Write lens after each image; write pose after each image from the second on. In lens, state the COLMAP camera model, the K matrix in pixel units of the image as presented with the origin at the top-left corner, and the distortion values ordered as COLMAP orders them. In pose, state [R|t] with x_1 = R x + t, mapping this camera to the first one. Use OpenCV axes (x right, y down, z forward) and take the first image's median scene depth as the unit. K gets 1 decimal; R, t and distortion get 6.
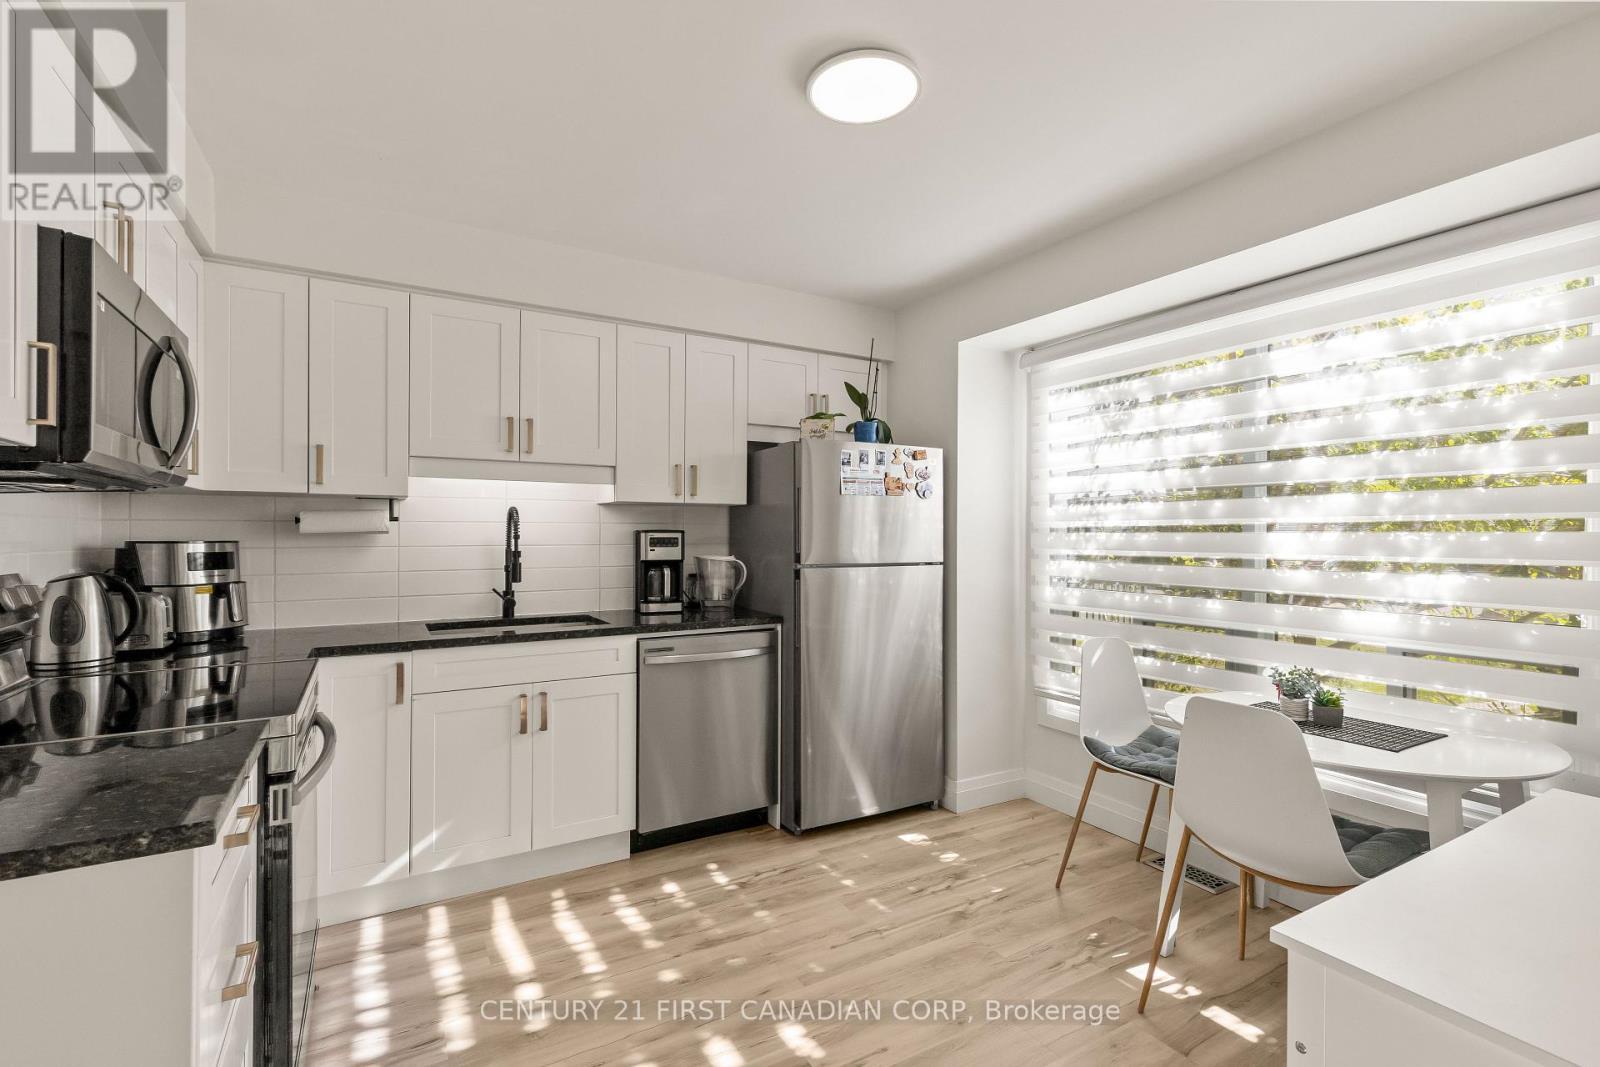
lens RADIAL K [[730.7, 0, 795.3], [0, 730.7, 532.7], [0, 0, 1]] dist [0.003021, -0.000562]
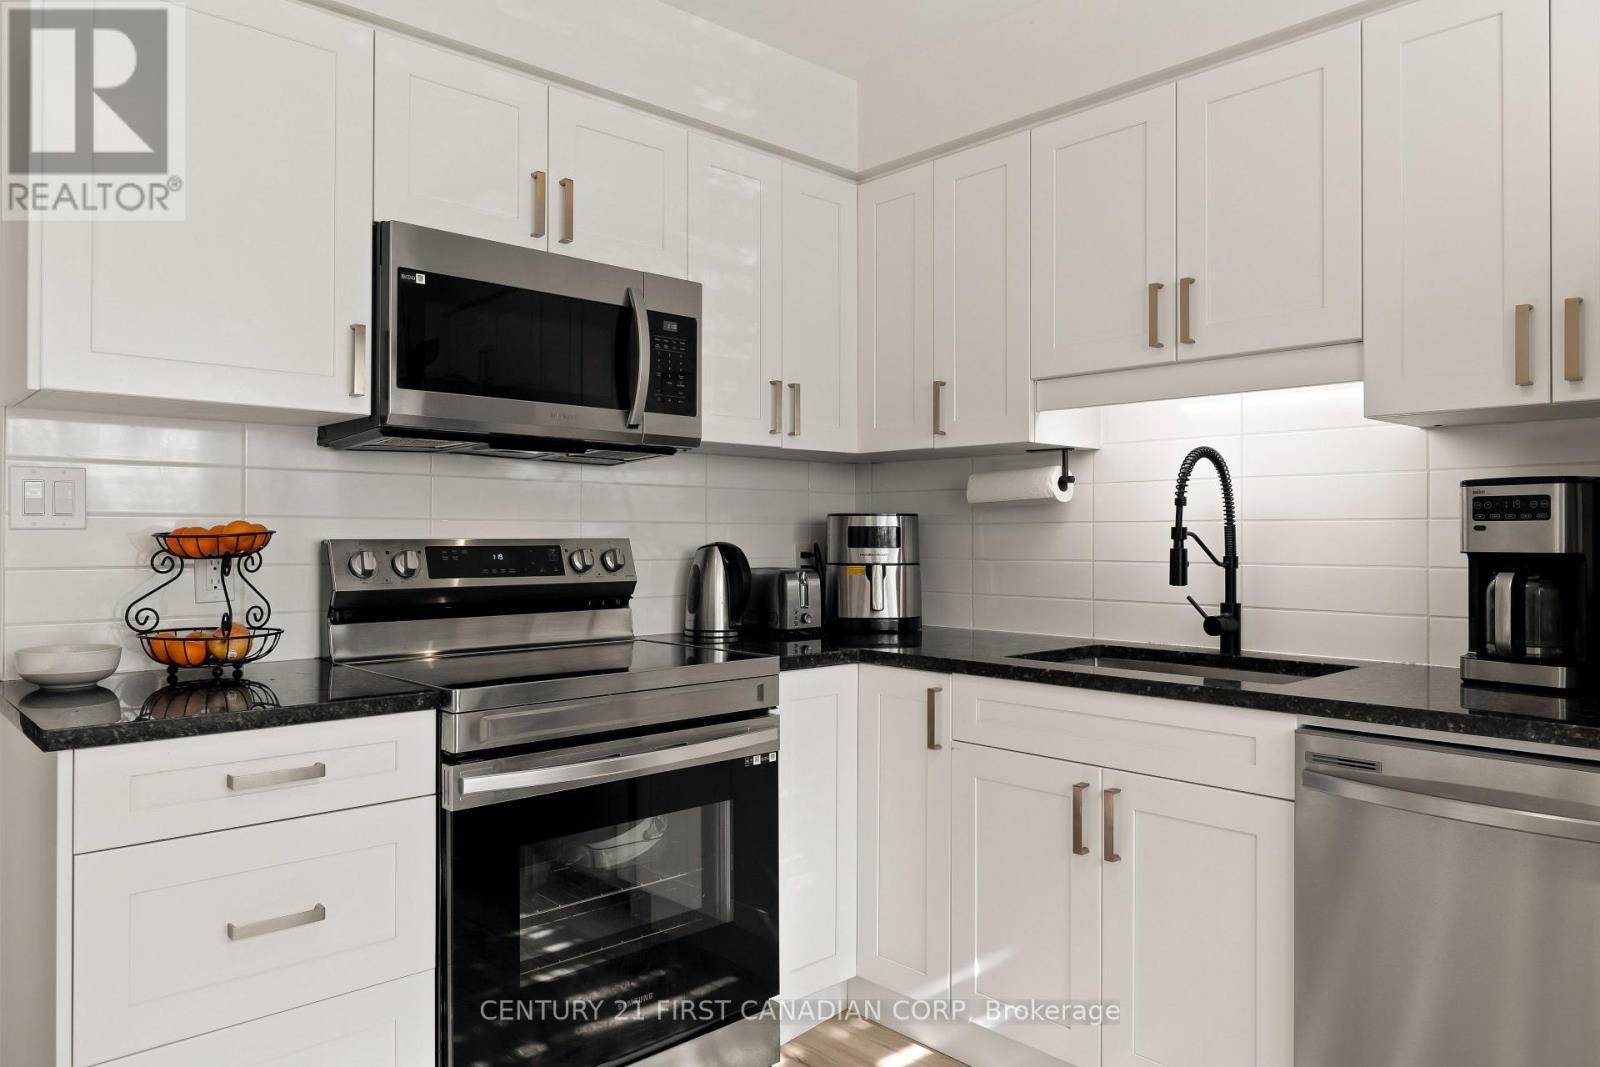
lens RADIAL K [[1072.2, 0, 797.1], [0, 1072.2, 531.6], [0, 0, 1]] dist [-0.006114, -0.001359]
pose [[0.206175, -0.002167, -0.978513, 0.345337], [-0.001415, 0.999996, -0.002513, 0.030858], [0.978514, 0.001903, 0.206171, 0.573507]]
